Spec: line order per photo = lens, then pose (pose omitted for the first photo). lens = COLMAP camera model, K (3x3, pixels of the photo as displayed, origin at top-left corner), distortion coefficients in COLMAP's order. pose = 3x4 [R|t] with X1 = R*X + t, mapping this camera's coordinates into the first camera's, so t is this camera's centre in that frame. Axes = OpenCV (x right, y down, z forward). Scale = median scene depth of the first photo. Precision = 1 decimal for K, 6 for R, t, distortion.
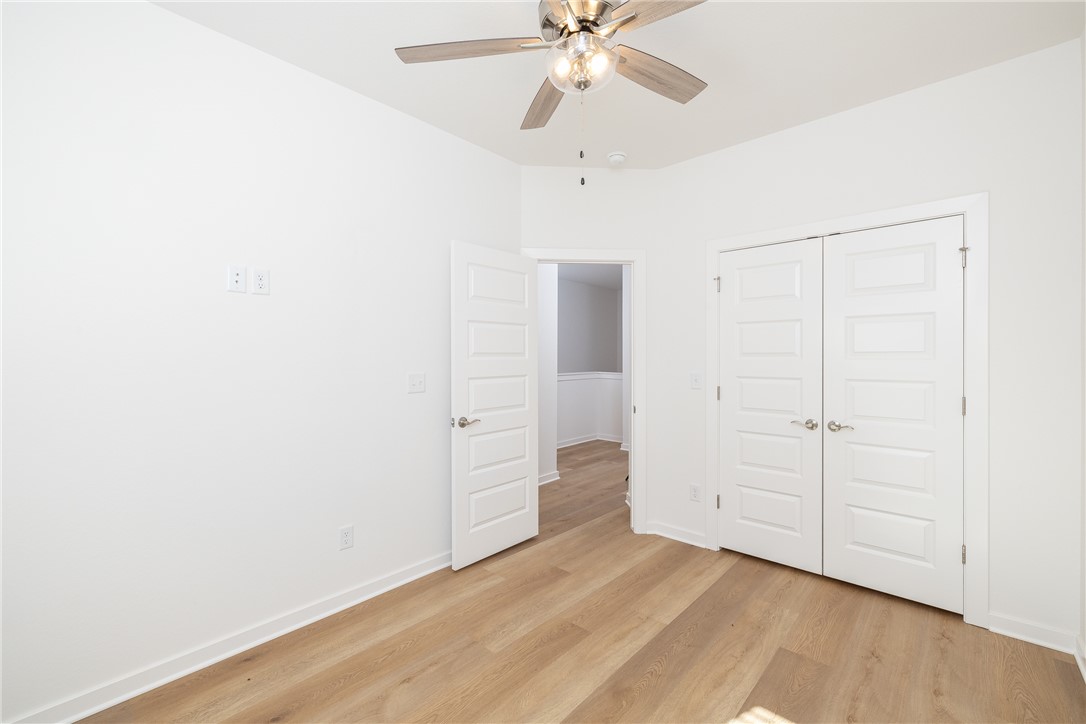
lens RADIAL K [[450.6, 0, 560.9], [0, 450.6, 357.0], [0, 0, 1]] dist [-0.000080, -0.000115]
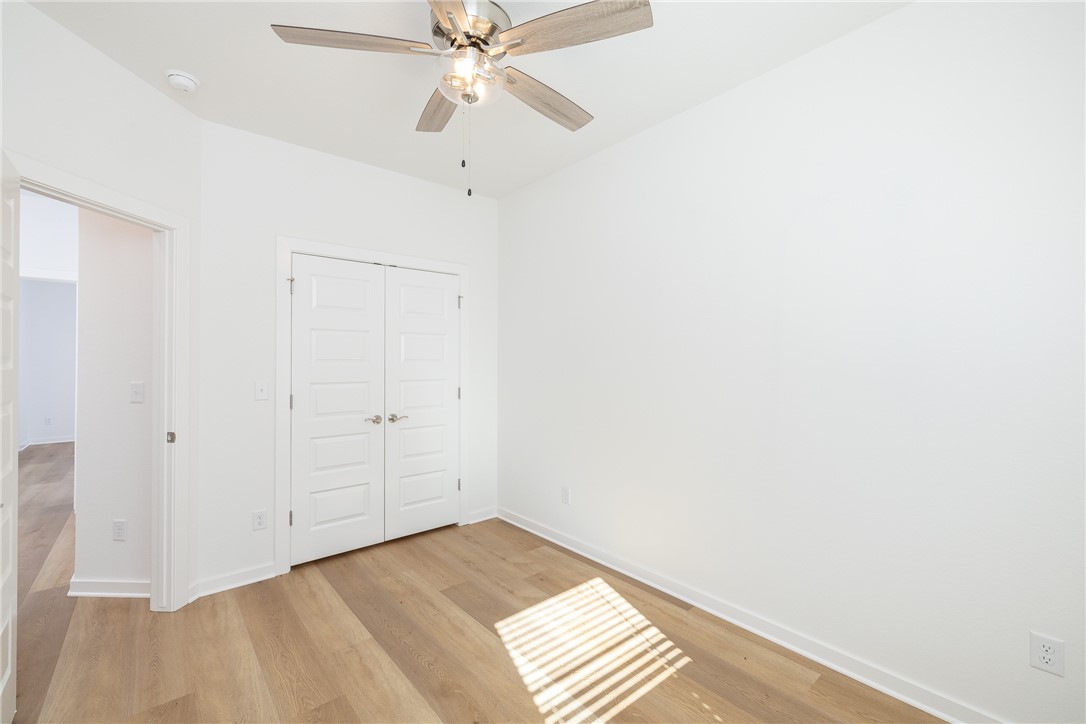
lens RADIAL K [[447.1, 0, 519.4], [0, 447.1, 360.1], [0, 0, 1]] dist [0.001464, 0.000052]
pose [[0.172645, 0.004125, 0.984975, -0.581854], [-0.000885, 0.999991, -0.004033, -0.004630], [-0.984984, -0.000176, 0.172647, 0.448741]]
